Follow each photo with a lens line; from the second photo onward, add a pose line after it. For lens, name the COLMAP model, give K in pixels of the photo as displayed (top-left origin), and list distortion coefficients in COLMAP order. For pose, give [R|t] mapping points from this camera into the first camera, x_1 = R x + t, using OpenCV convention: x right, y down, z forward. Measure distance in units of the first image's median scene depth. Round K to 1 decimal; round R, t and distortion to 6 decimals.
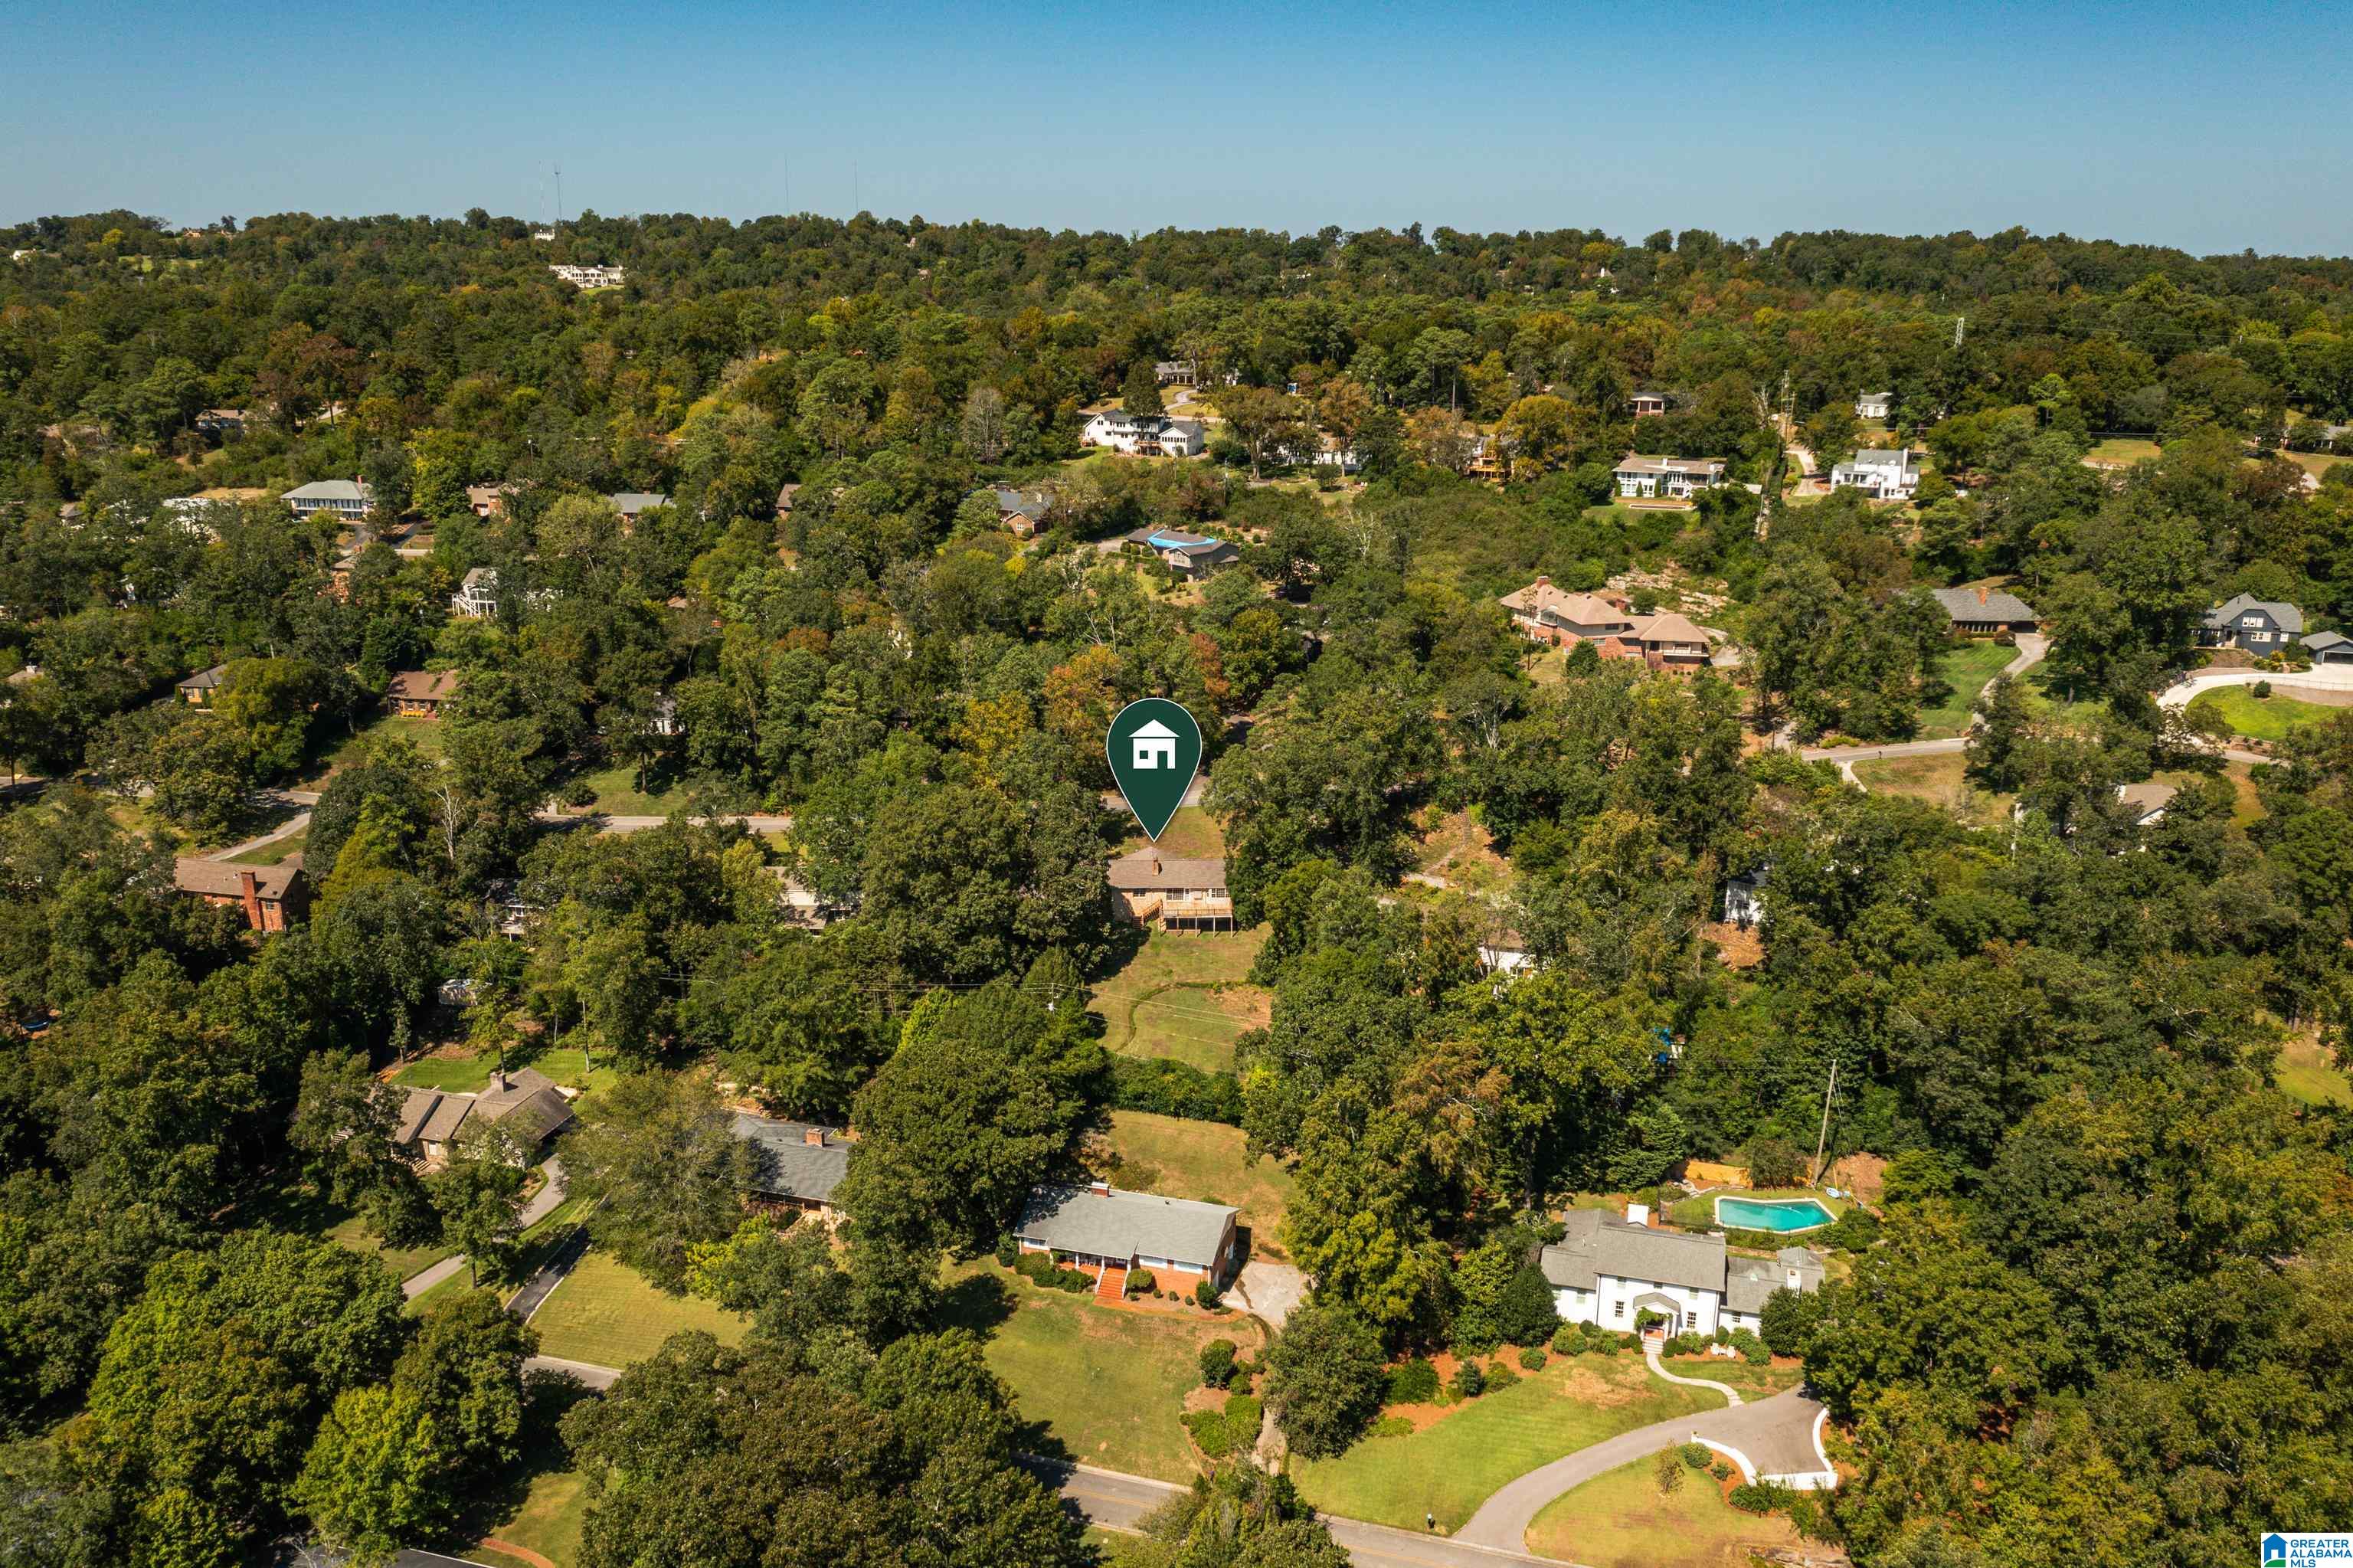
lens RADIAL K [[1811.0, 0, 1176.5], [0, 1811.0, 784.0], [0, 0, 1]] dist [-0.077111, 0.006418]
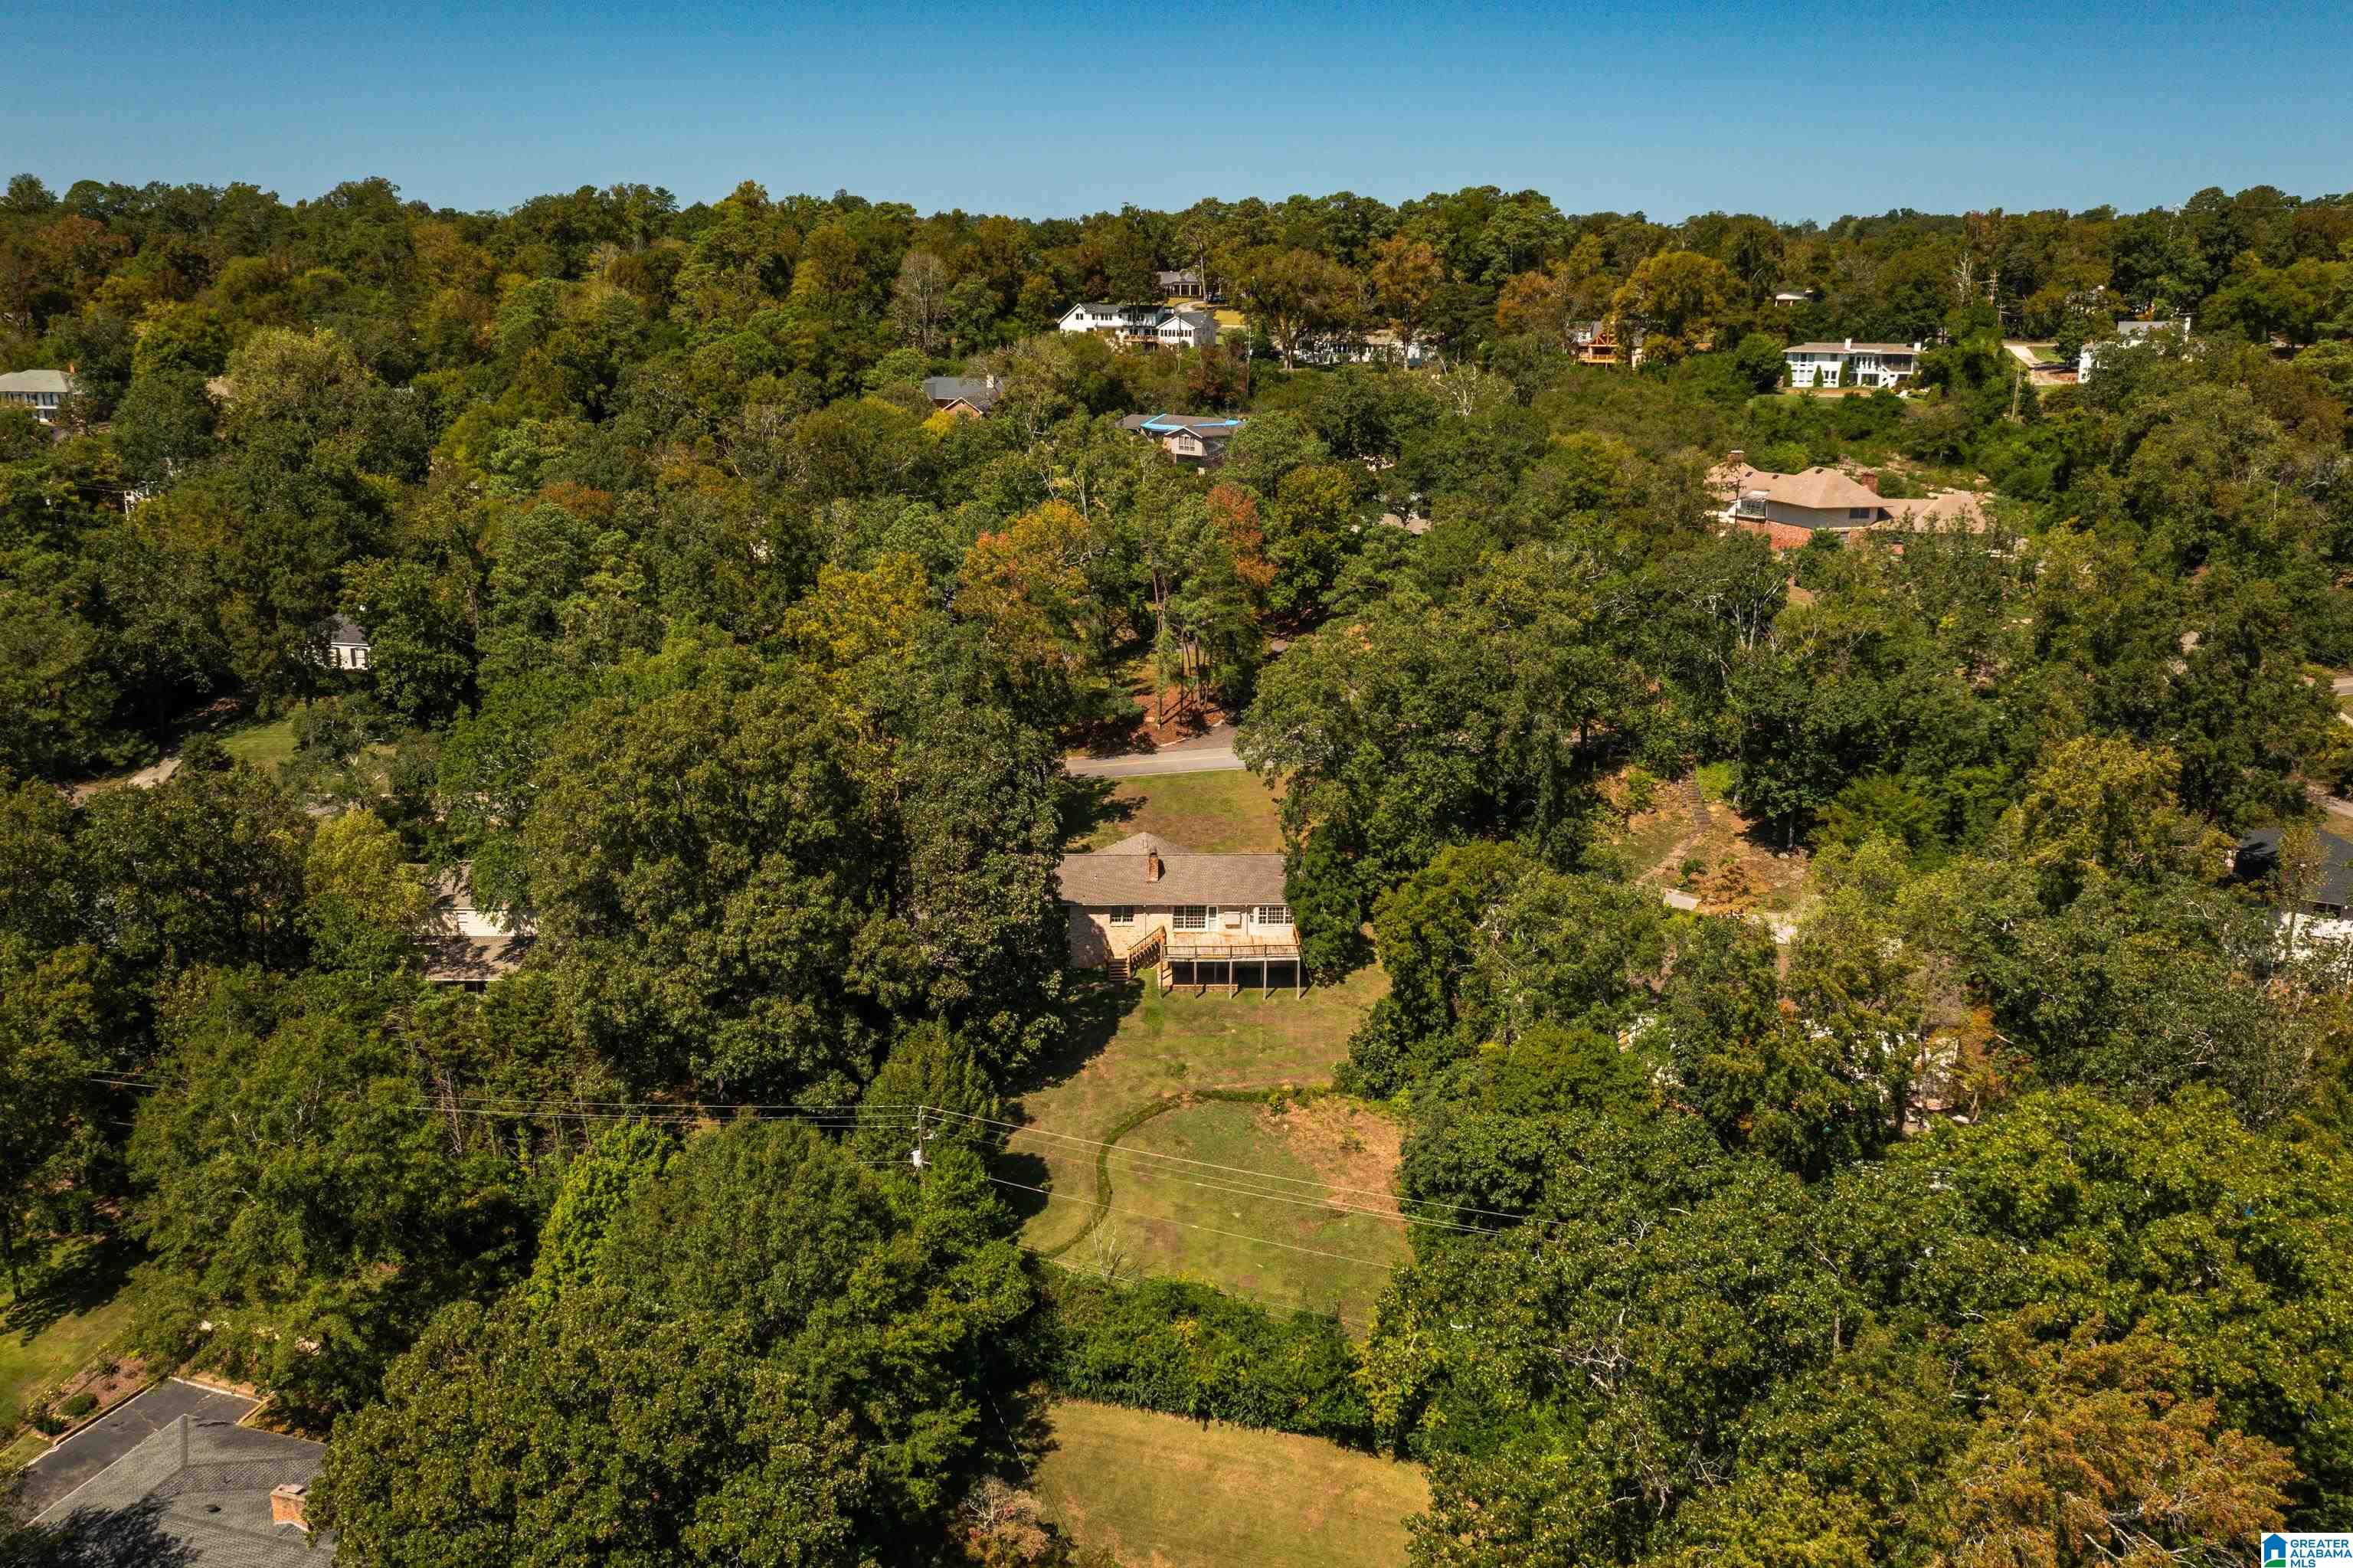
lens RADIAL K [[1811.0, 0, 1176.5], [0, 1811.0, 784.0], [0, 0, 1]] dist [-0.077111, 0.006418]
pose [[0.999995, 0.000898, 0.002901, -0.006207], [-0.000809, 0.999531, -0.030605, 0.038268], [-0.002927, 0.030603, 0.999527, 0.472050]]
